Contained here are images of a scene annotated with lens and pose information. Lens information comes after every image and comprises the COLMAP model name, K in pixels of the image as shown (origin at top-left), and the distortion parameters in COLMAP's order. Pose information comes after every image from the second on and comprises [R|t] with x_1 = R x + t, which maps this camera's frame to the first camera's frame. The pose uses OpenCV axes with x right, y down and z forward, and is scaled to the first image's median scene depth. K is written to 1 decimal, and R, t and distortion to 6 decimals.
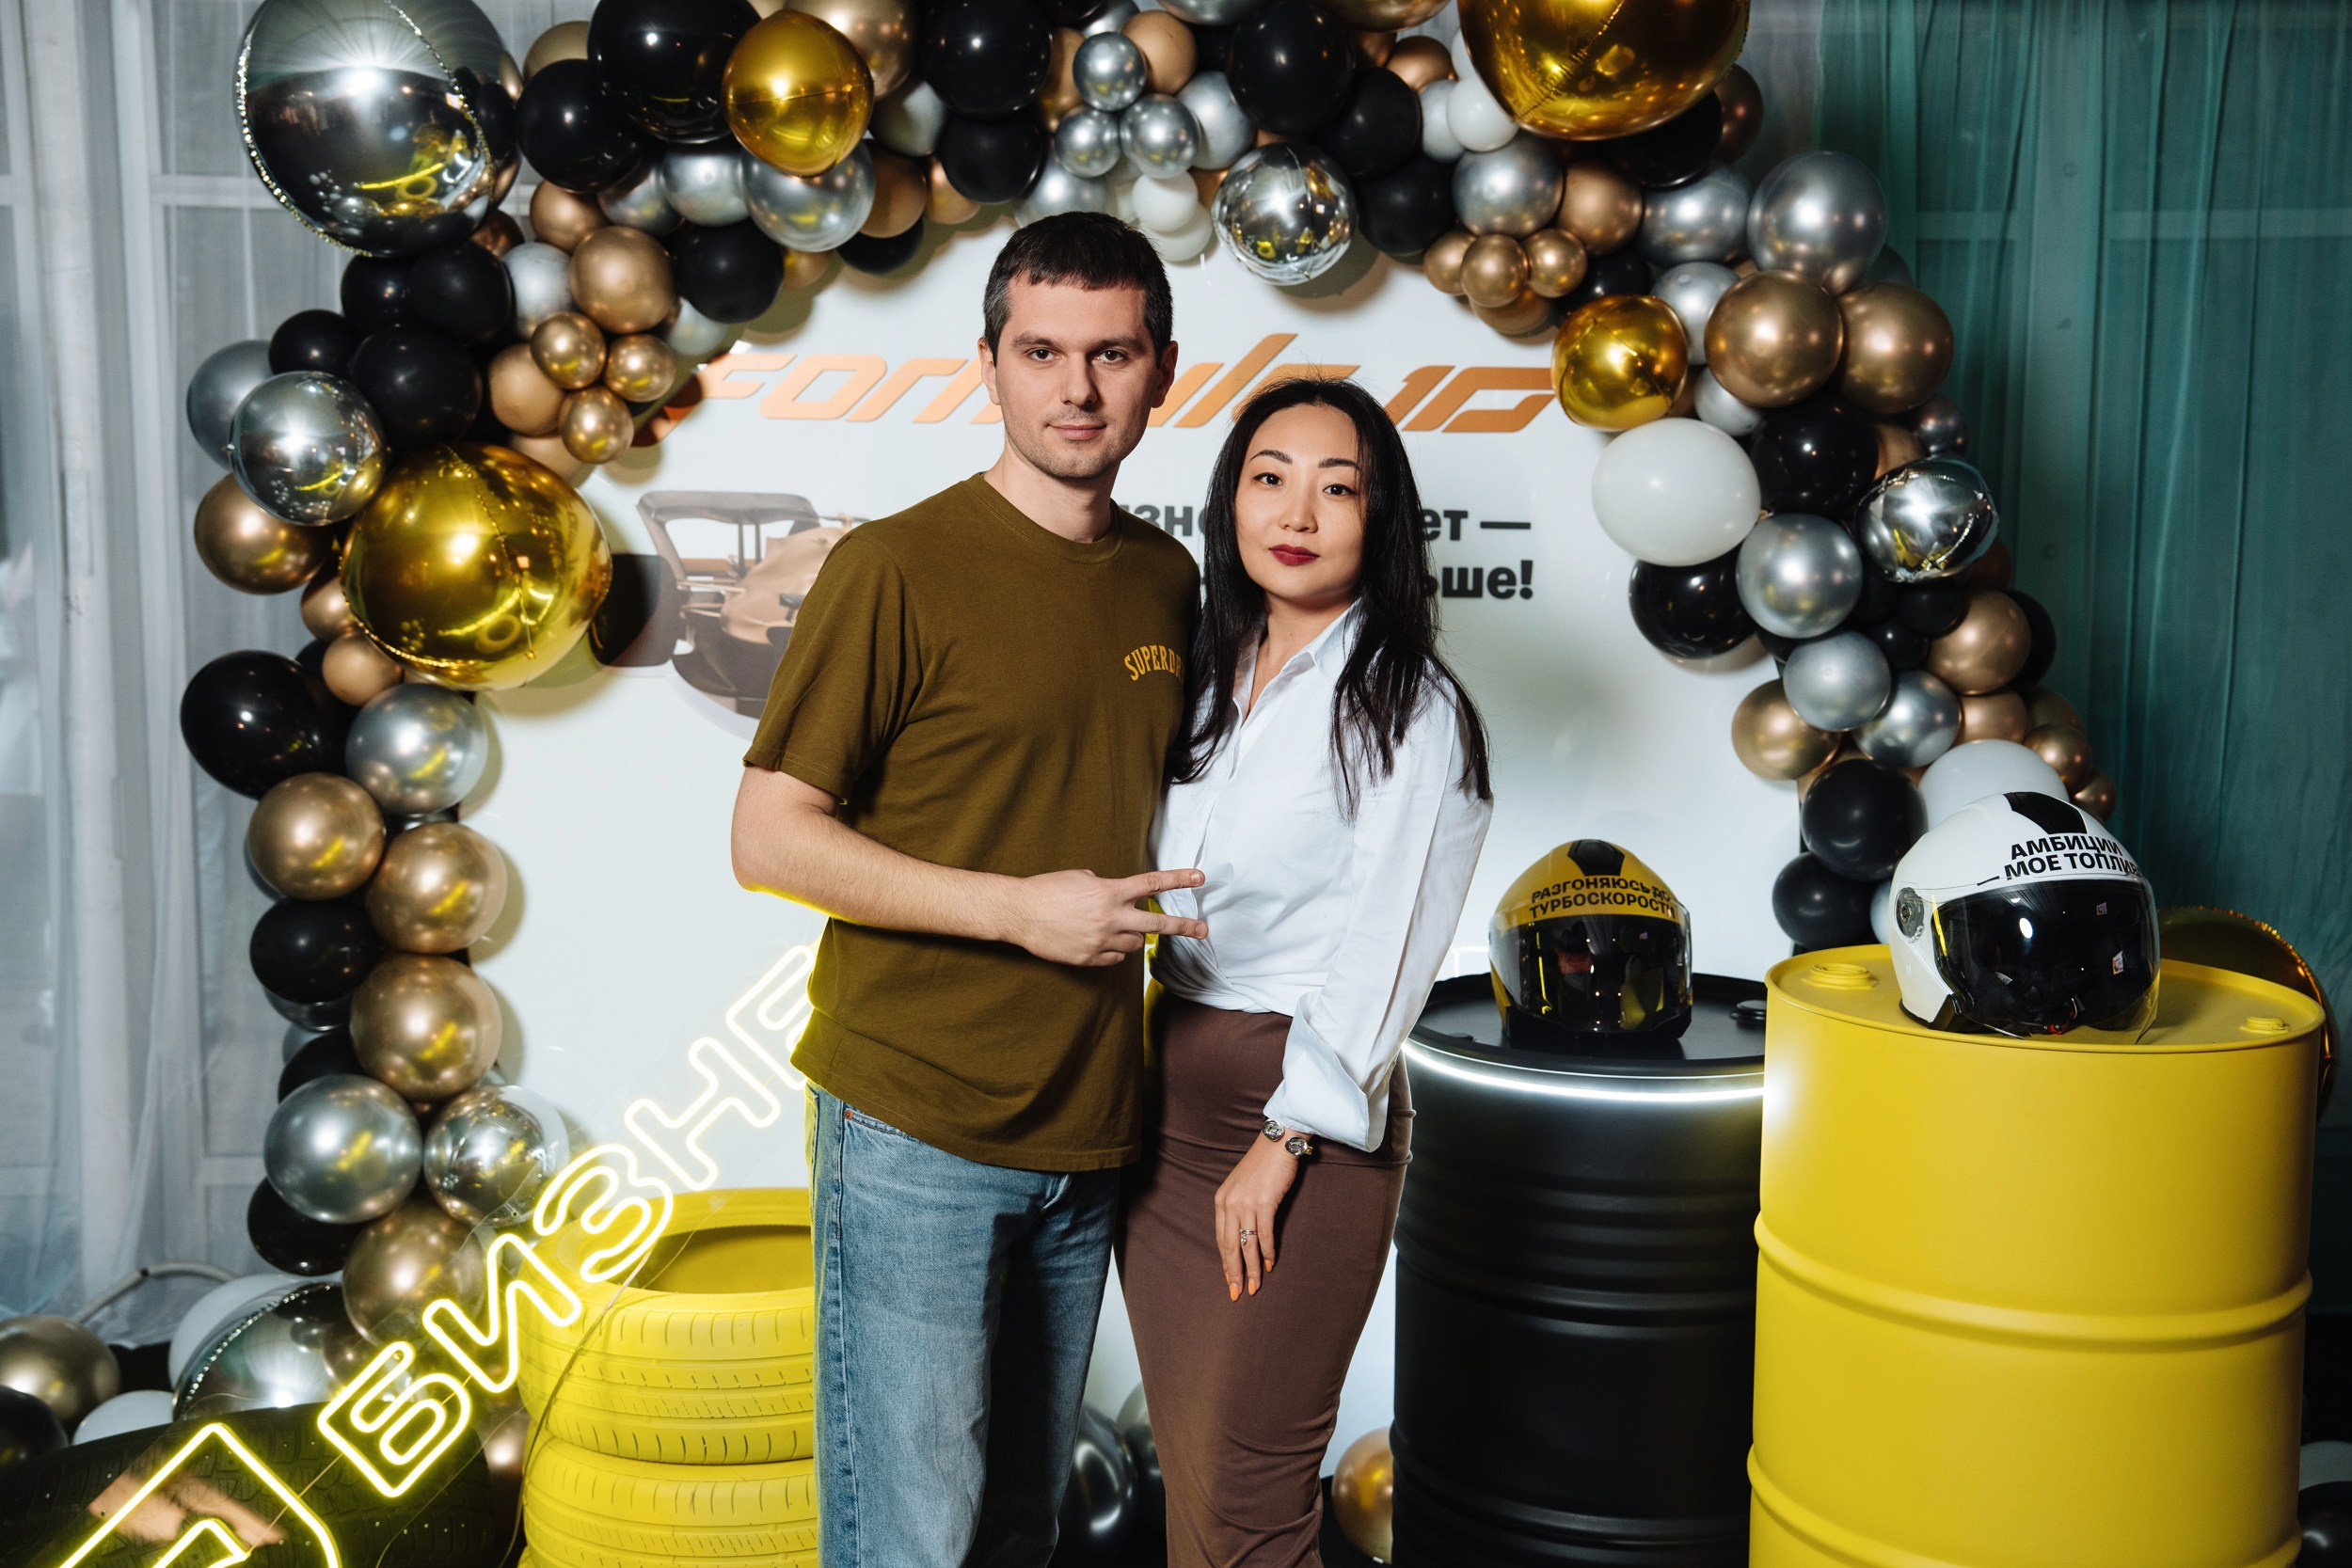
lens RADIAL K [[2678.8, 0, 1185.4], [0, 2678.8, 807.2], [0, 0, 1]] dist [0.075154, 0.000000]
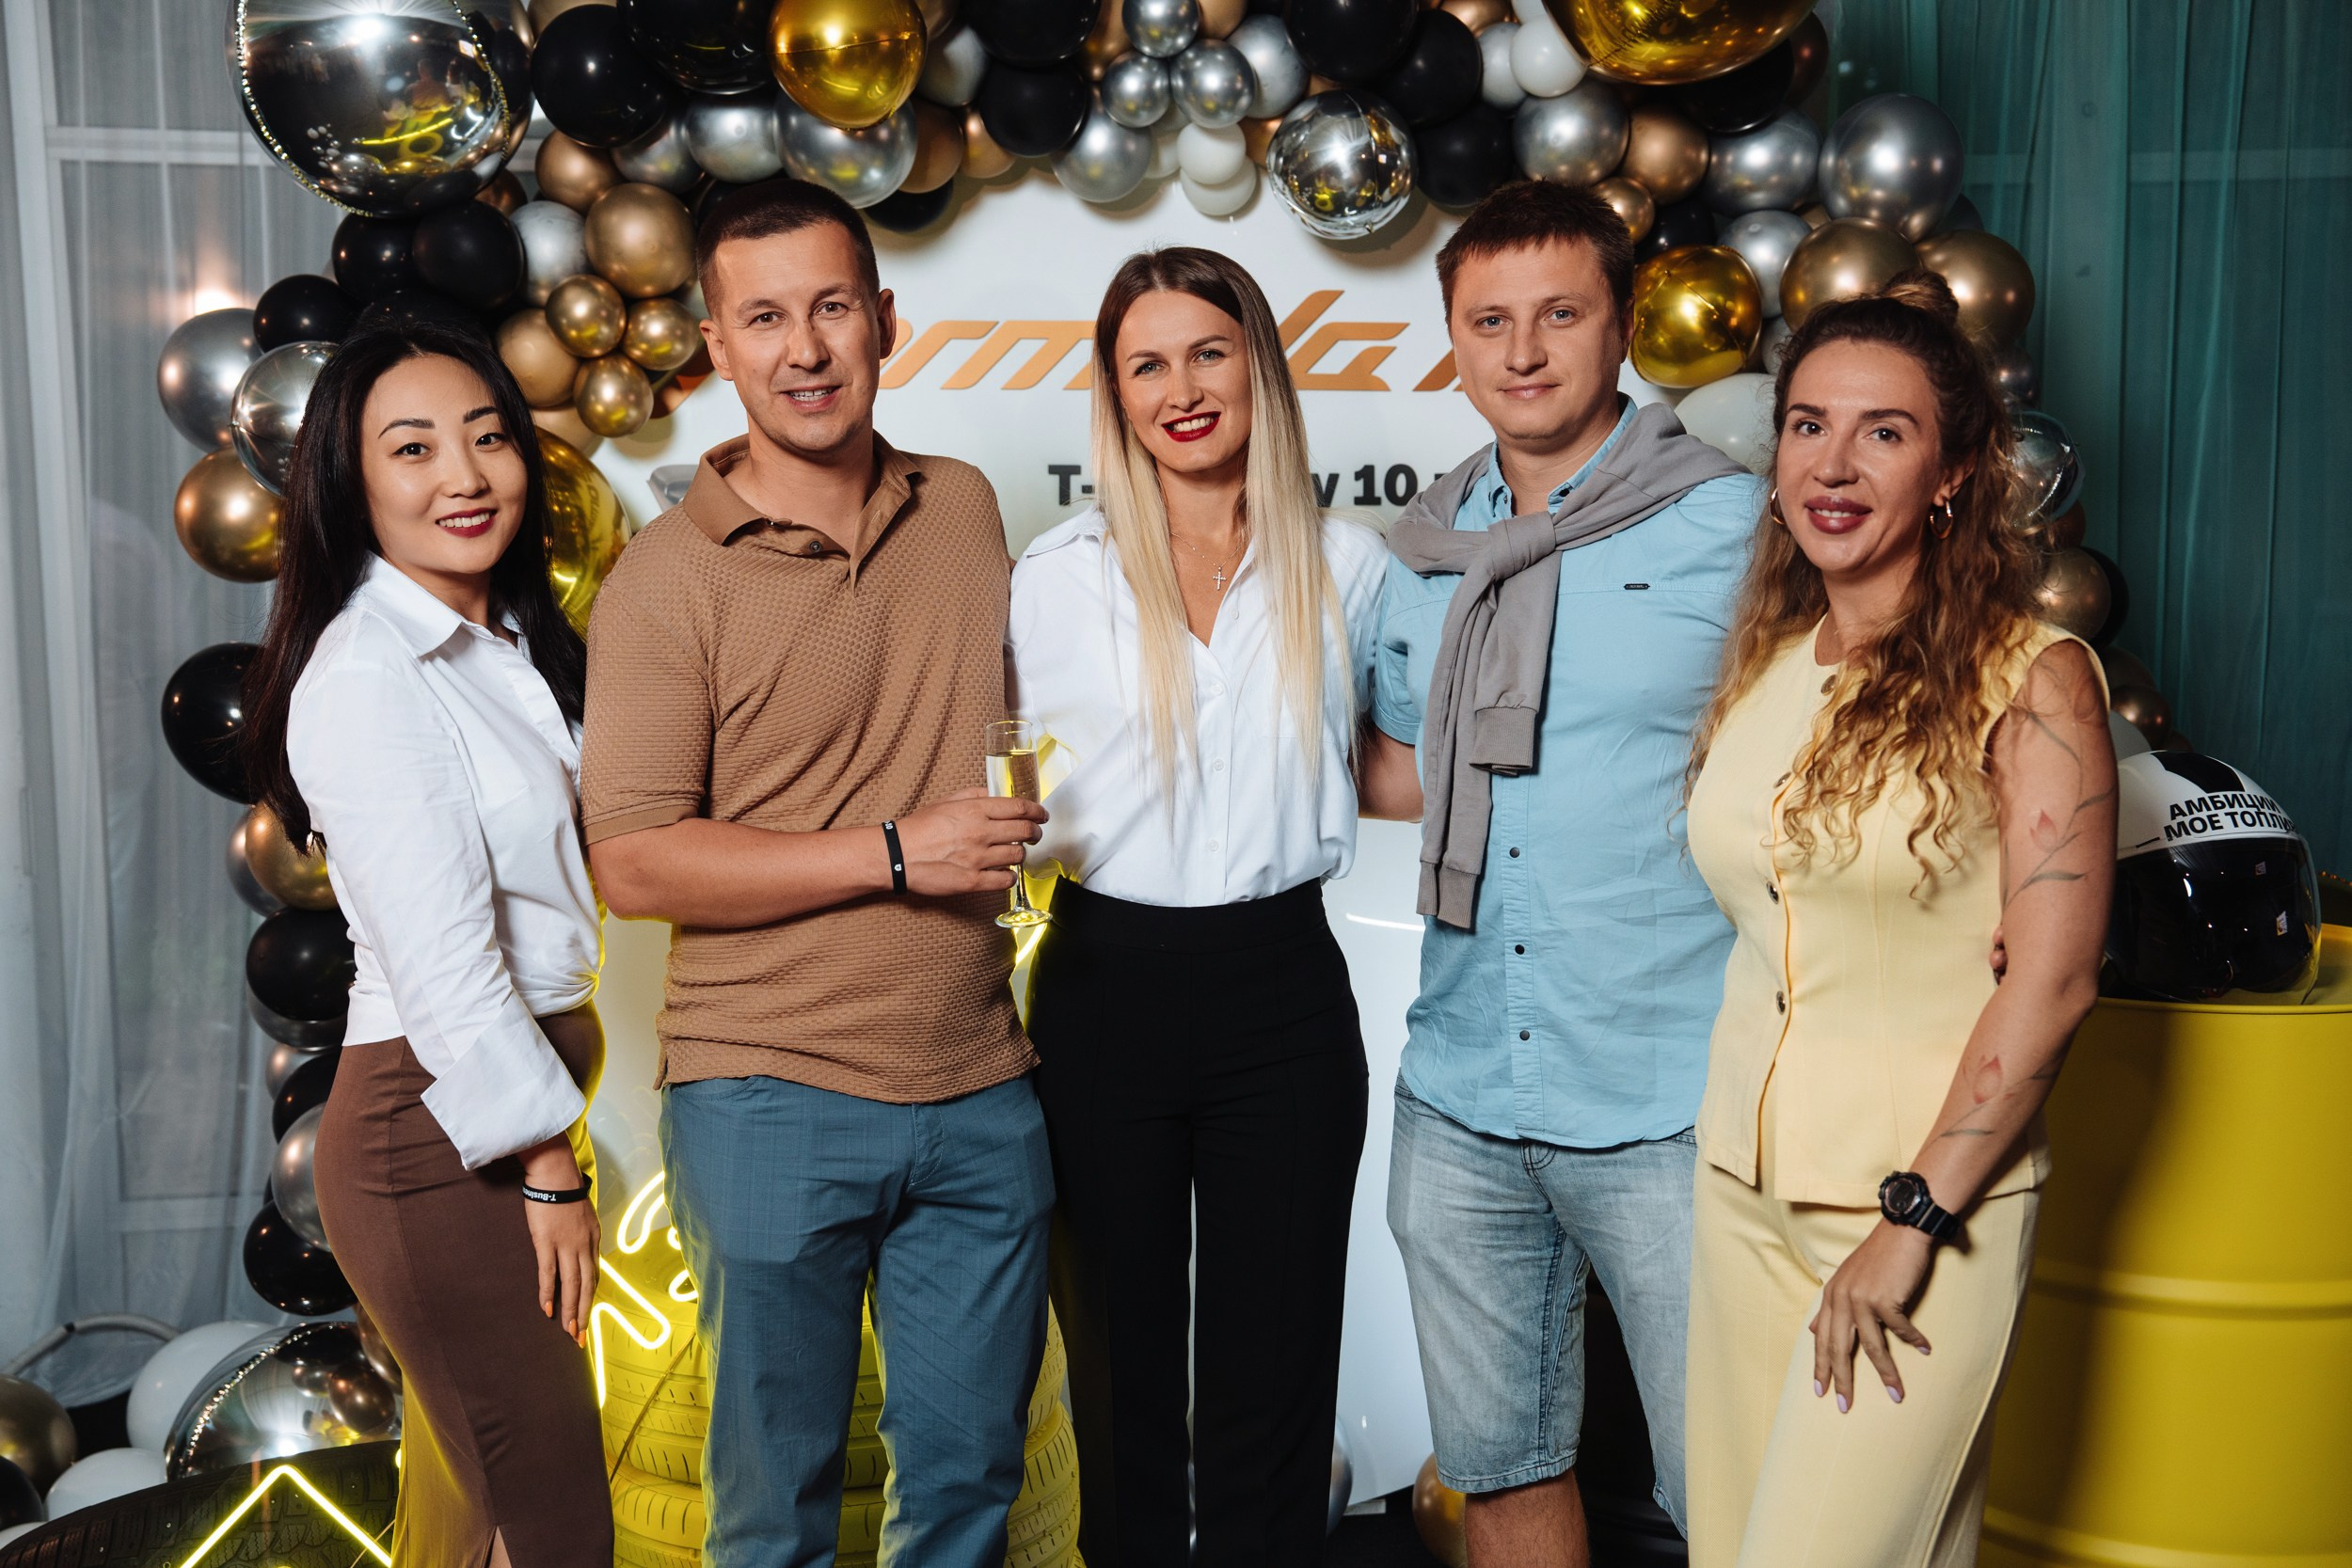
lens RADIAL K [[2958.3, 0, 1184.0], [0, 2958.3, 803.2], [0, 0, 1]] dist [0.105757, 0.000000]
pose [[0.997563, -0.021752, 0.066289, -0.093152], [0.021831, 0.999762, -0.000462, 0.004827], [-0.066263, 0.001908, 0.997800, -0.046971]]
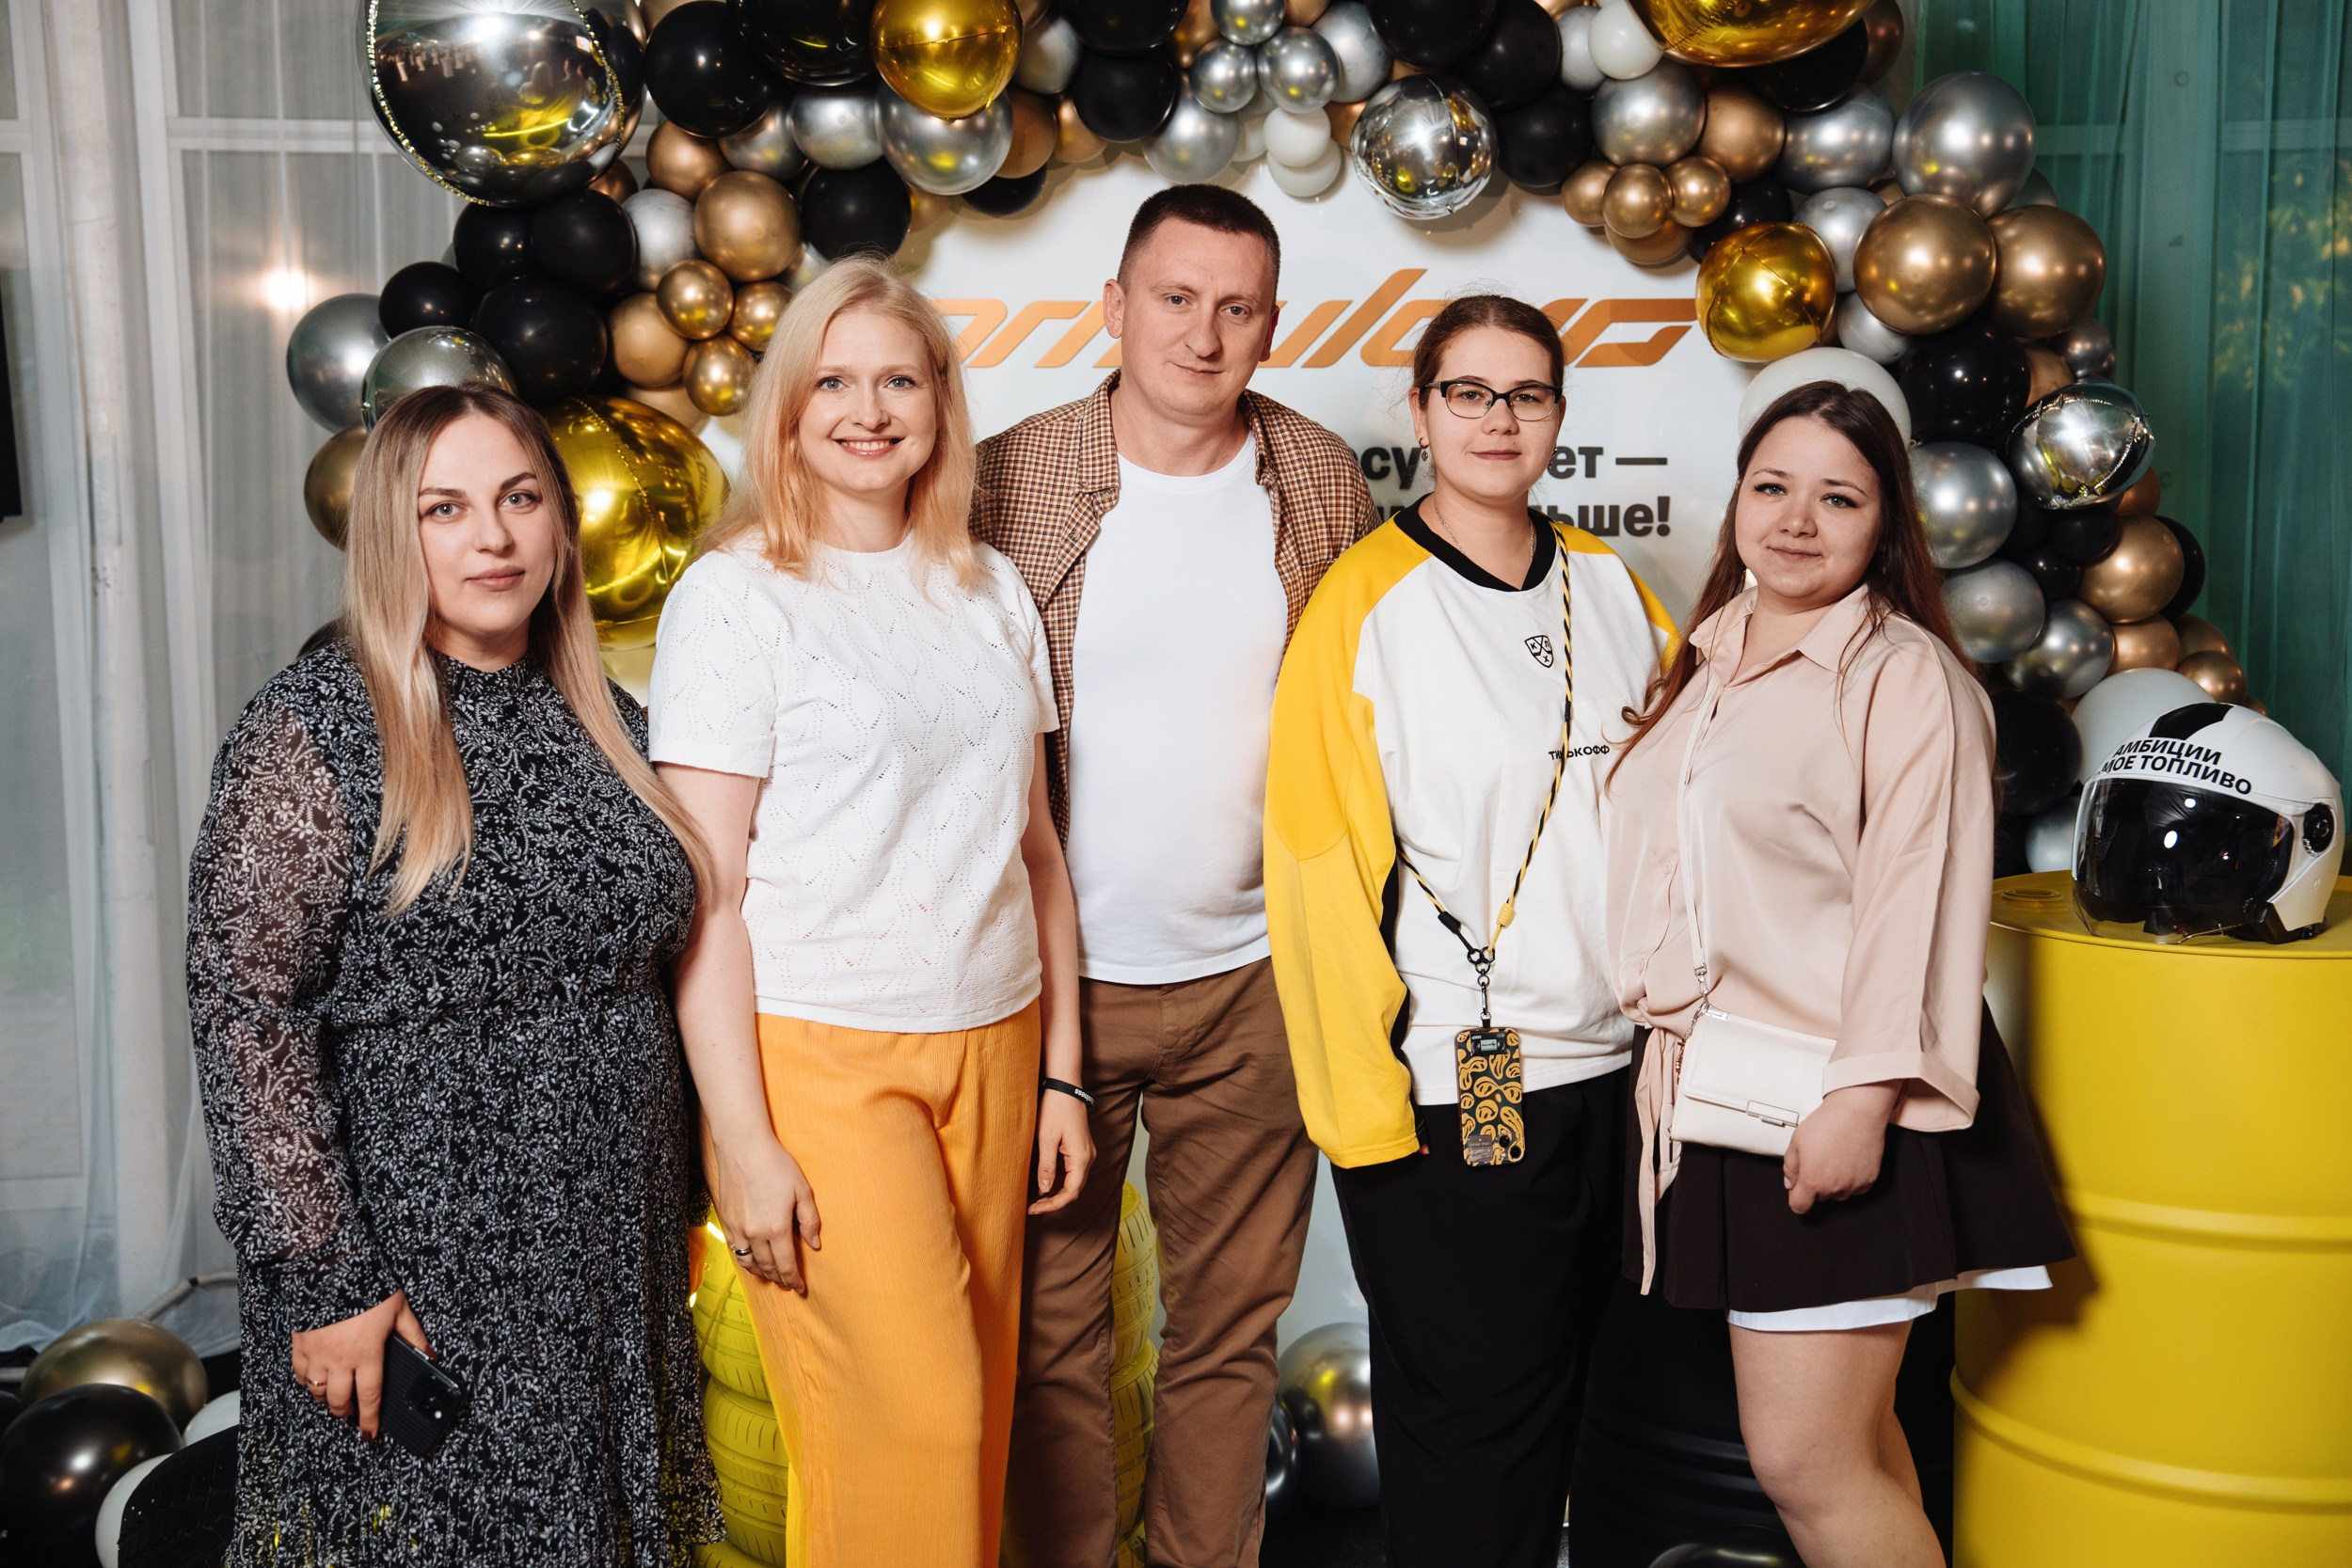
lens RADIAL K [[3088.4, 0, 1173.0], [0, 3088.4, 805.9], [0, 0, 1]] dist [0.124642, 0.000000]
pose [[0.999197, -0.022415, 0.033222, -0.096998], [0.022408, 0.999749, 0.000592, 0.016788], [-0.033227, 0.000153, 0.999448, -0.129066]]
